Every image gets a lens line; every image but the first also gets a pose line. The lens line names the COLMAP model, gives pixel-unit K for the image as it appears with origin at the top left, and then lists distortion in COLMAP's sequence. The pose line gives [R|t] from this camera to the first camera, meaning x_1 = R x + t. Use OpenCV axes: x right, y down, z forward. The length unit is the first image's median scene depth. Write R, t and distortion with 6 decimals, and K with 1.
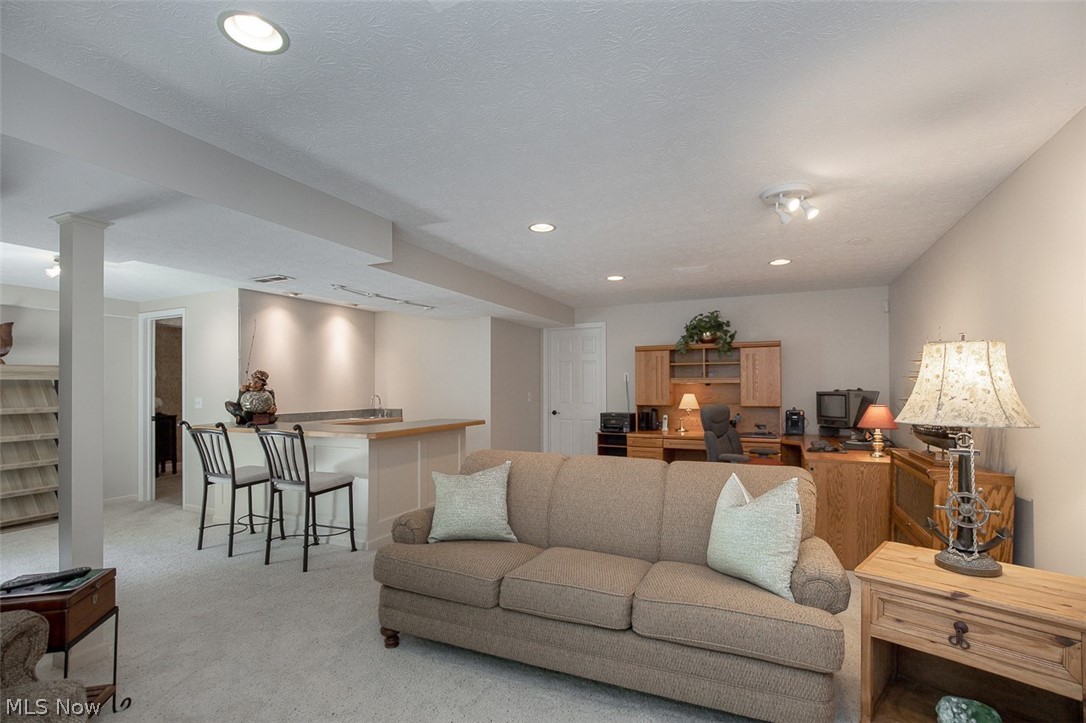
lens RADIAL K [[498.5, 0, 540.8], [0, 498.5, 371.5], [0, 0, 1]] dist [-0.003635, -0.000258]
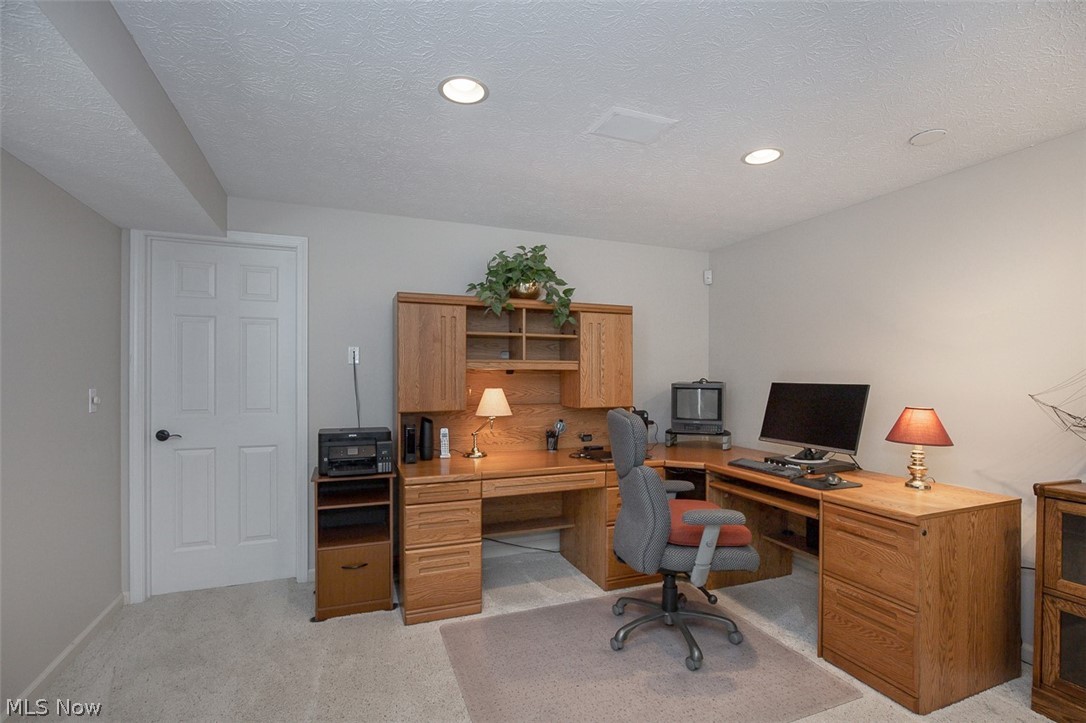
lens RADIAL K [[498.5, 0, 540.8], [0, 498.5, 371.5], [0, 0, 1]] dist [-0.003635, -0.000258]
pose [[0.684749, 0.013861, 0.728647, -0.070656], [-0.027348, 0.999604, 0.006685, 0.020941], [-0.728266, -0.024505, 0.684857, 0.577795]]
